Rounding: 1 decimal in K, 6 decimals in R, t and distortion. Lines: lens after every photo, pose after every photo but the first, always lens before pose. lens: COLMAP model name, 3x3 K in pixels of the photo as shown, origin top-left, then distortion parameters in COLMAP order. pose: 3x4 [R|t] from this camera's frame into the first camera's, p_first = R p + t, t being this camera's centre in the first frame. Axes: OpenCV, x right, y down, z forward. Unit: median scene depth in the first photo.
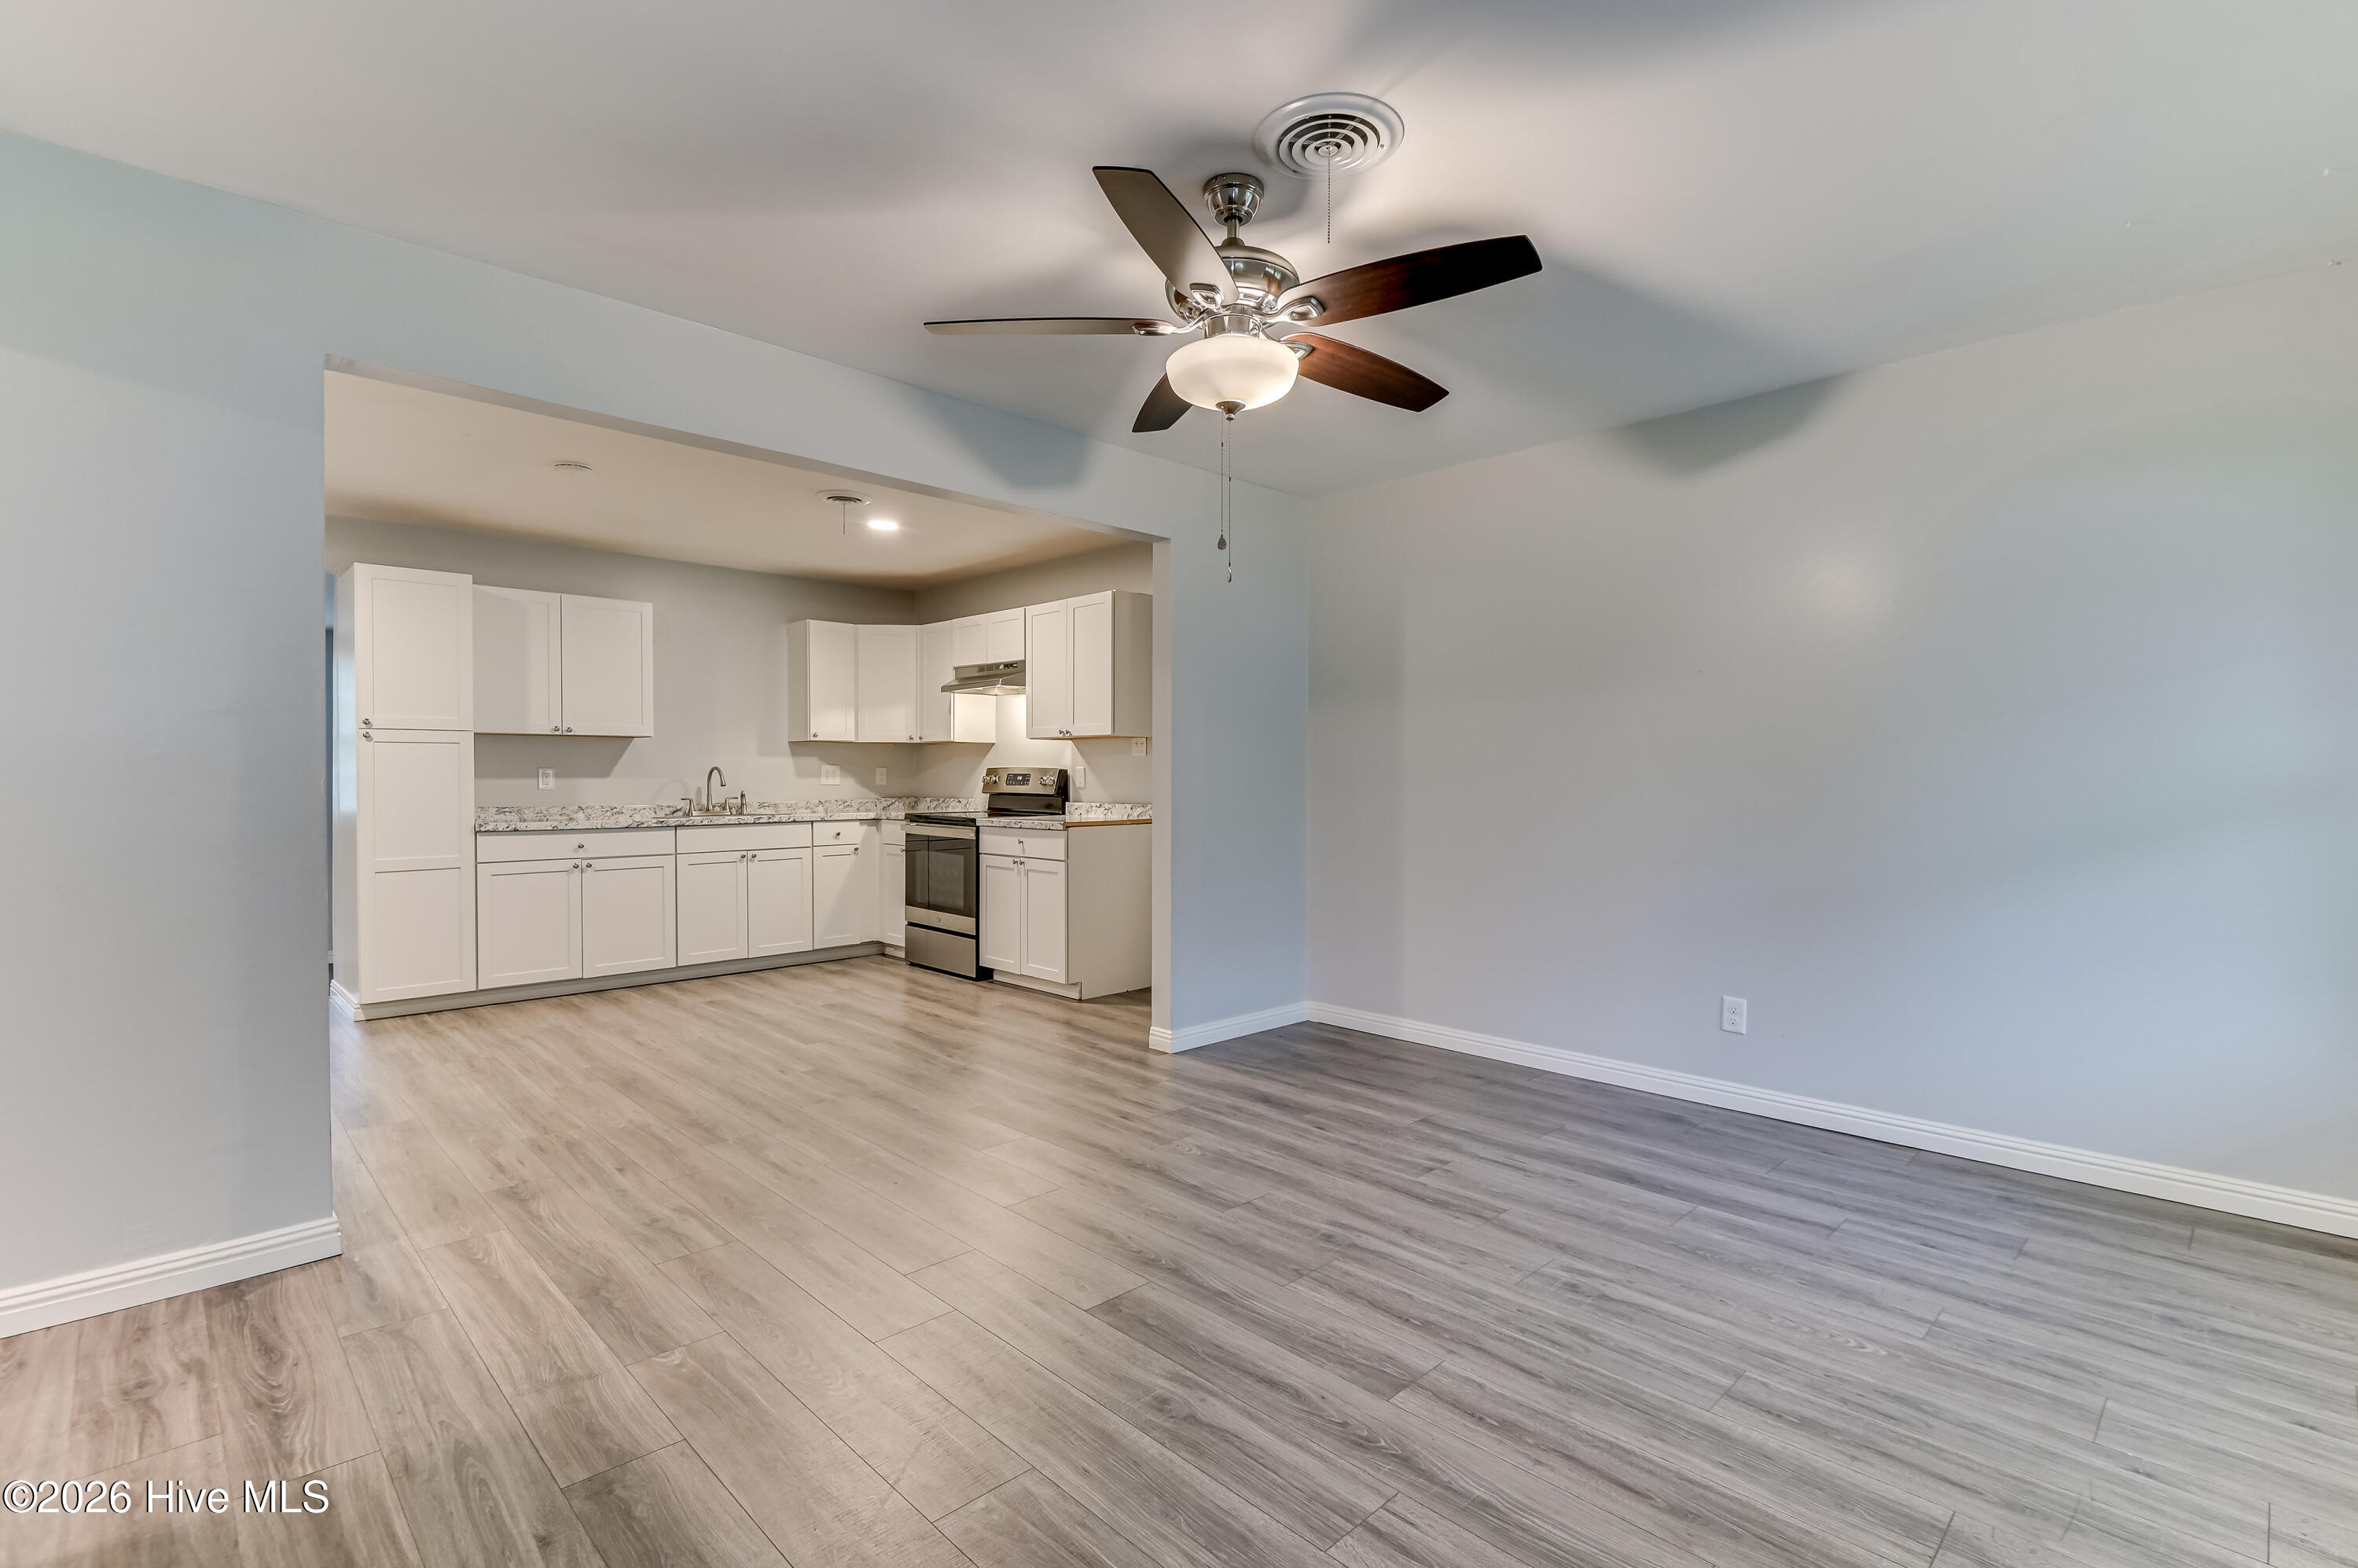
lens RADIAL K [[1054.7, 0, 1201.5], [0, 1054.7, 784.5], [0, 0, 1]] dist [0.029997, -0.023091]
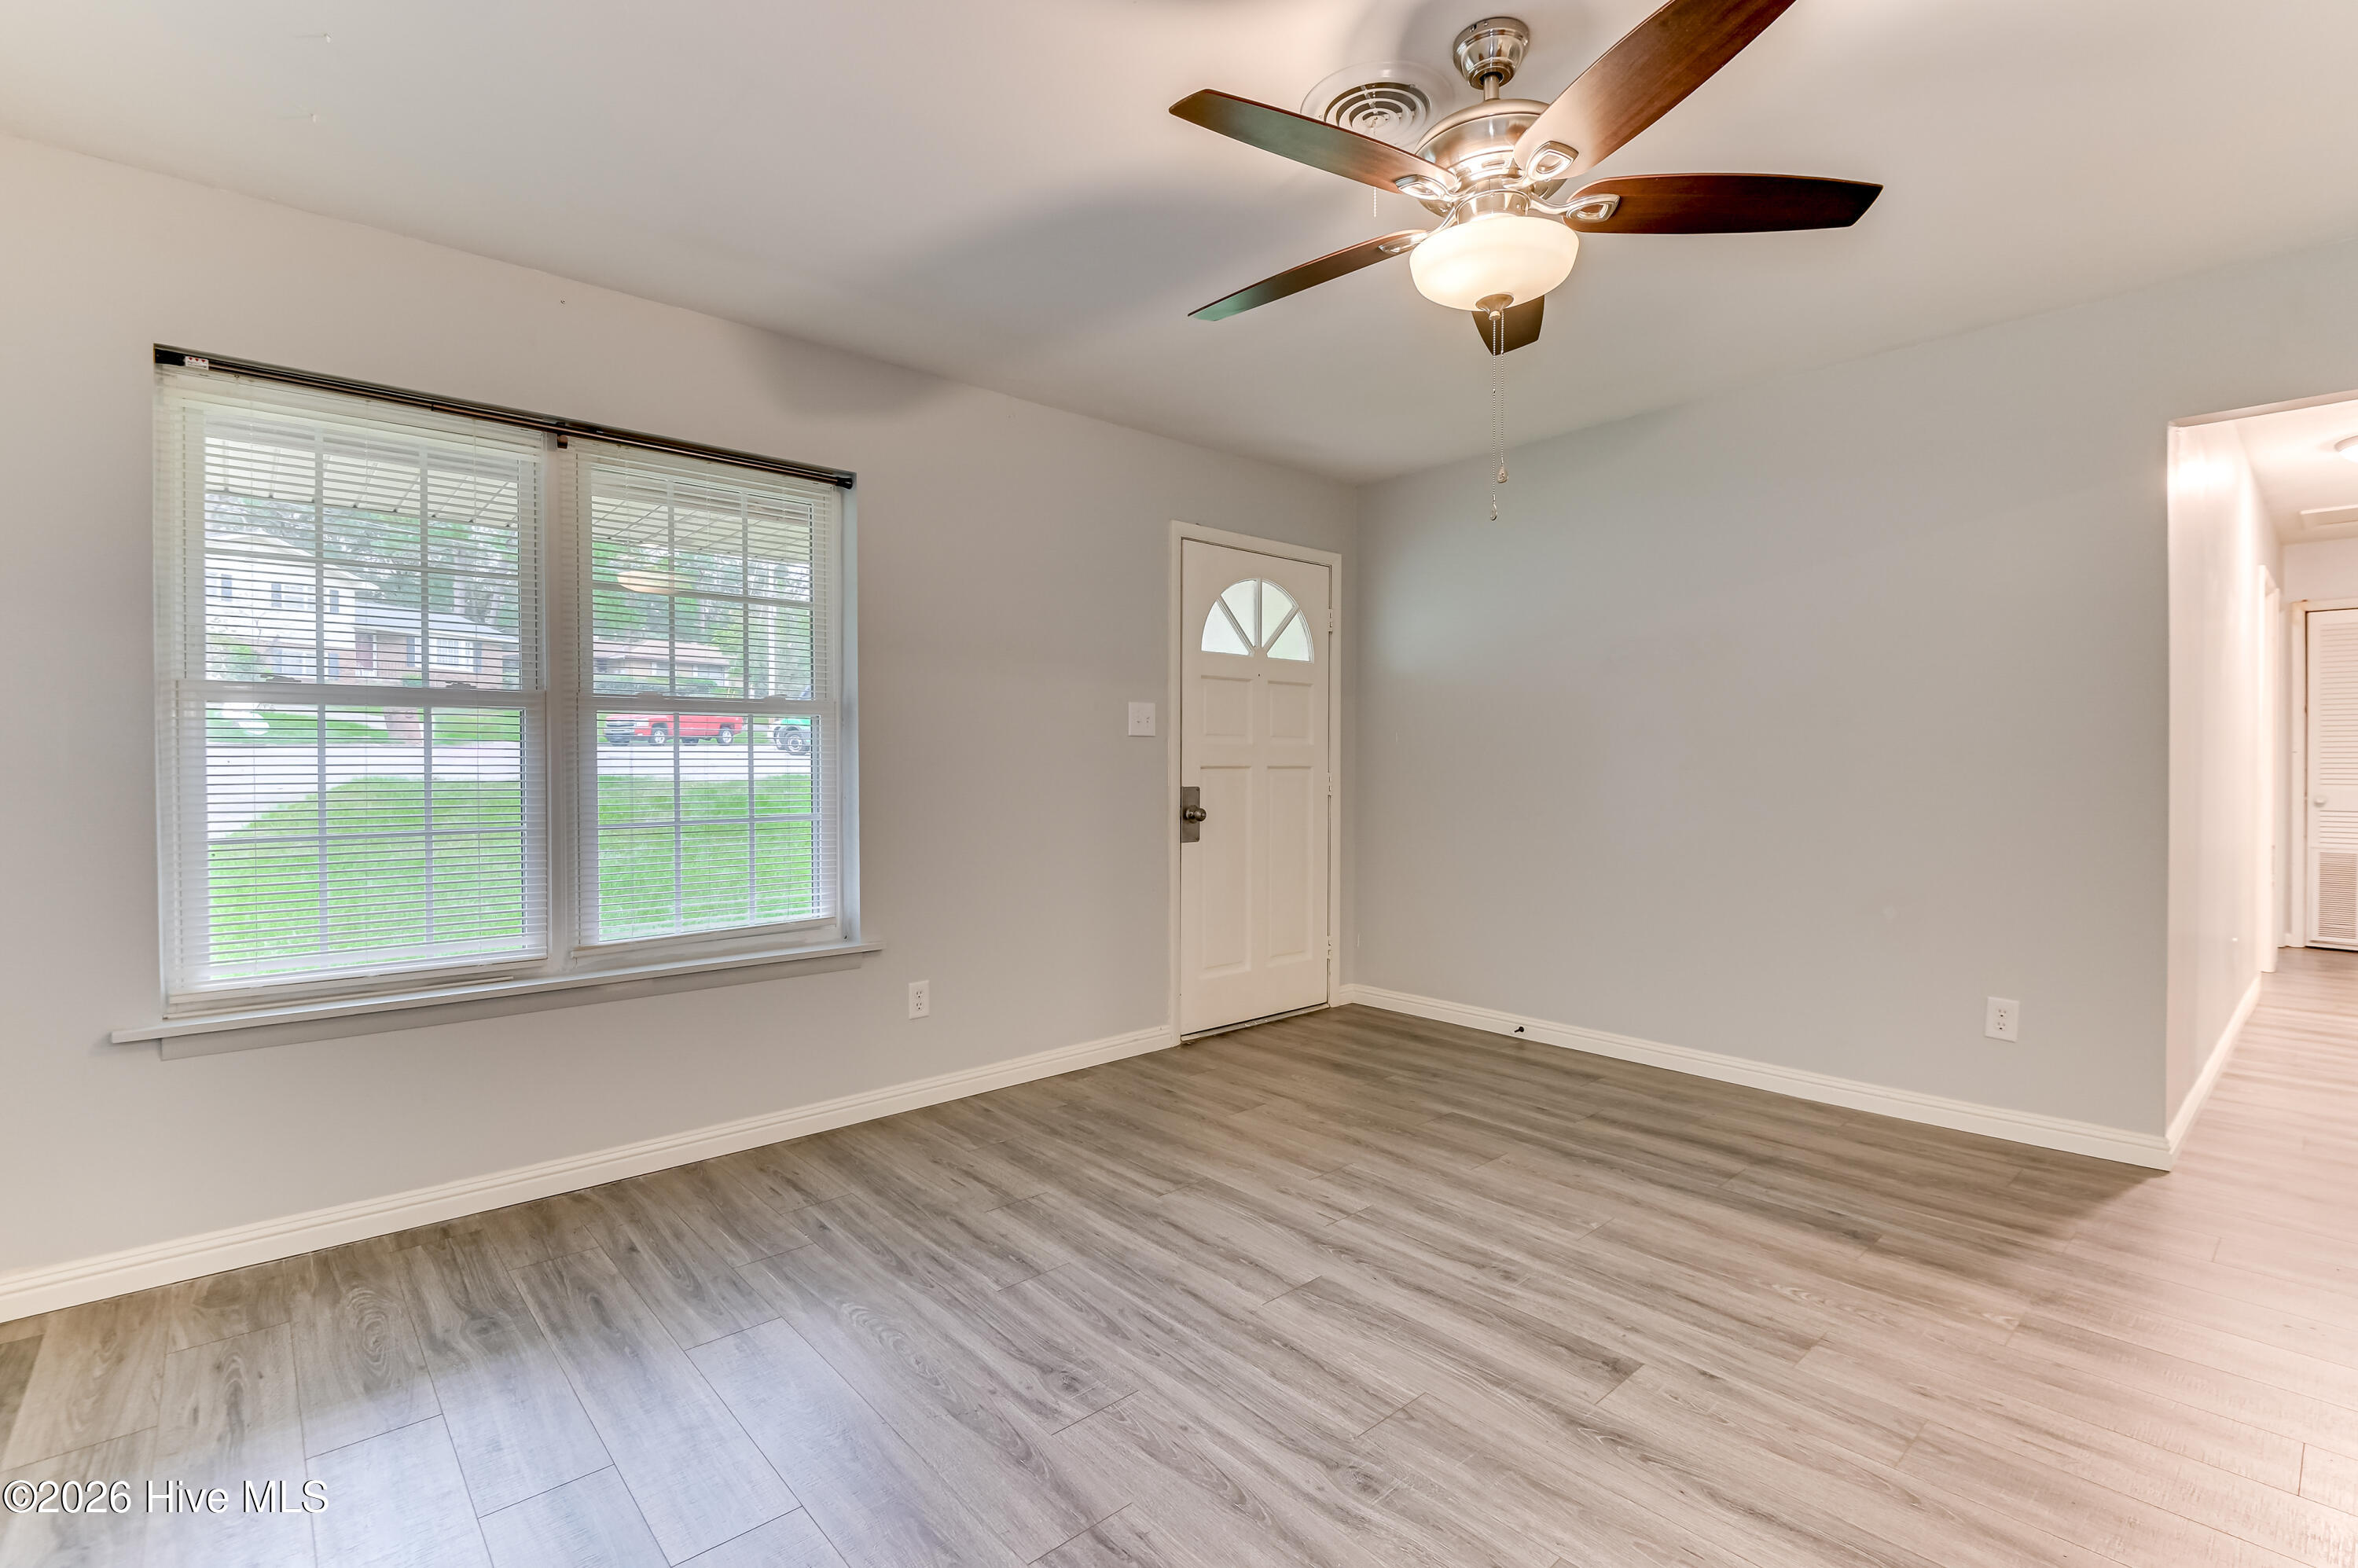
lens RADIAL K [[1090.0, 0, 1201.4], [0, 1090.0, 773.3], [0, 0, 1]] dist [0.036070, -0.030016]
pose [[-0.999213, -0.001798, 0.039618, 0.140191], [-0.000673, 0.999596, 0.028405, -0.016391], [-0.039653, 0.028356, -0.998811, 1.192774]]
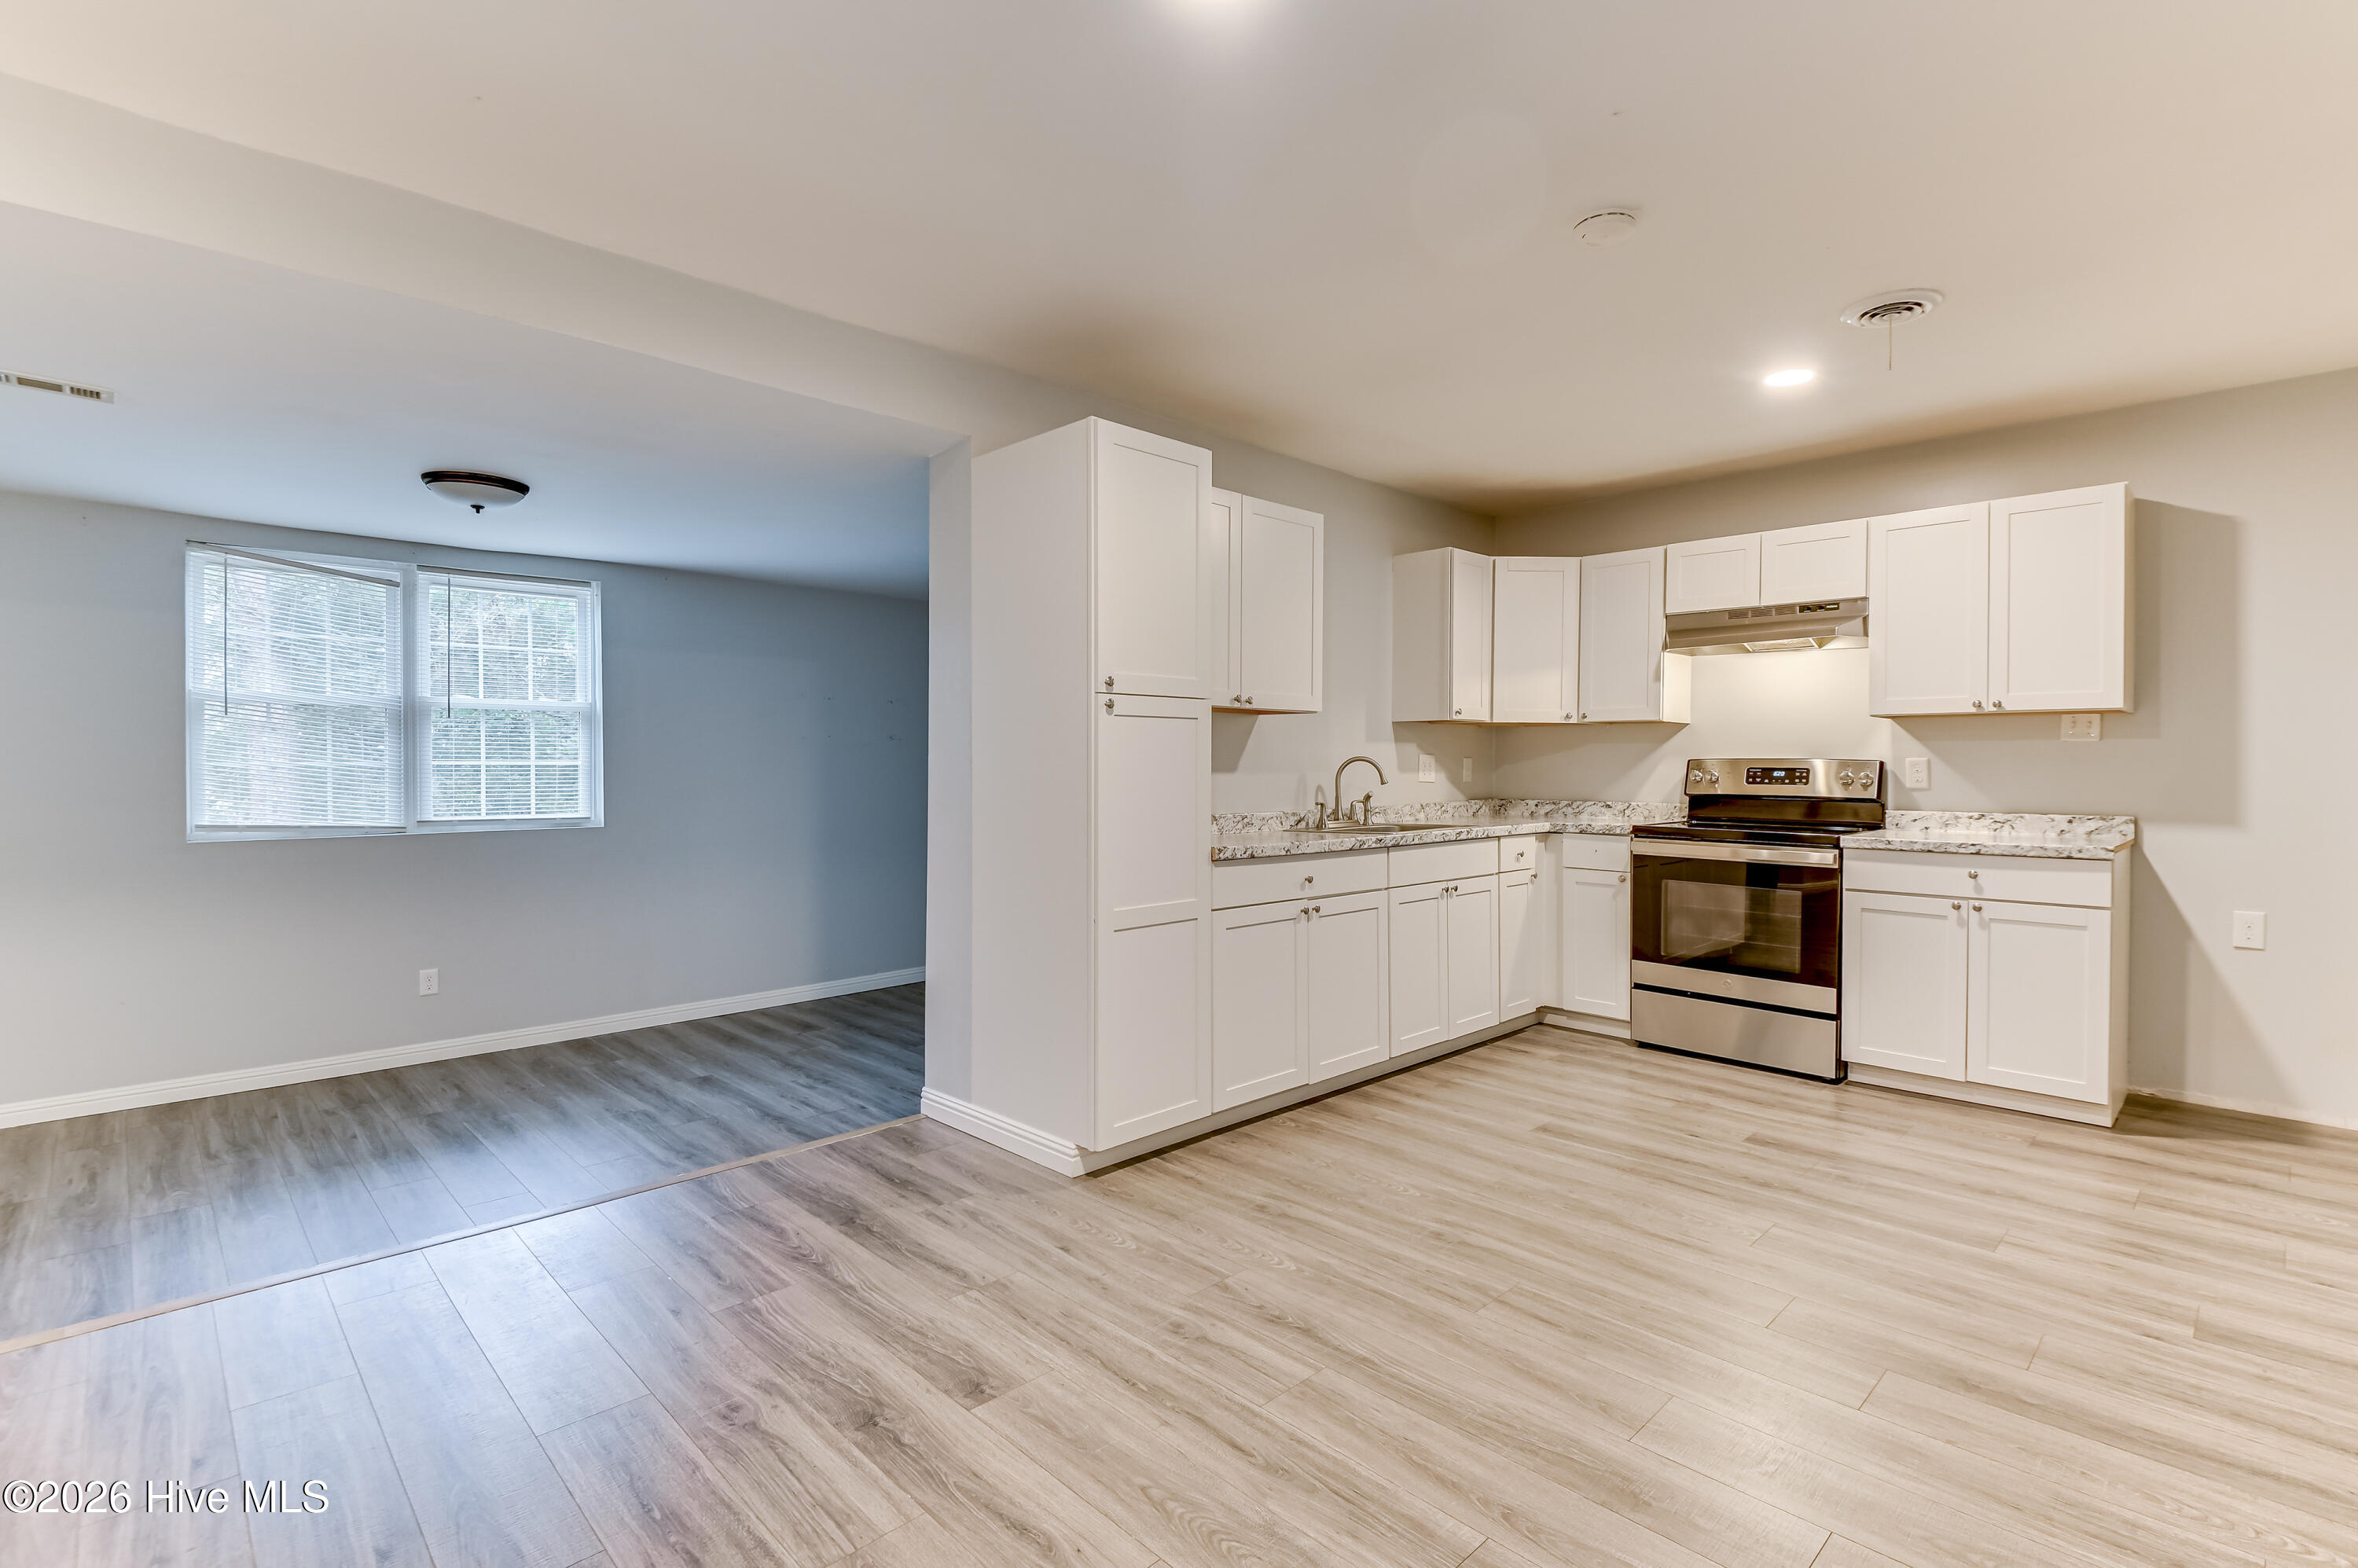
lens RADIAL K [[1122.1, 0, 1237.6], [0, 1122.1, 747.1], [0, 0, 1]] dist [0.045715, -0.000116]
pose [[0.999947, 0.000781, 0.010308, -0.975335], [-0.000502, 0.999634, -0.027064, -0.005978], [-0.010326, 0.027058, 0.999581, 0.486489]]
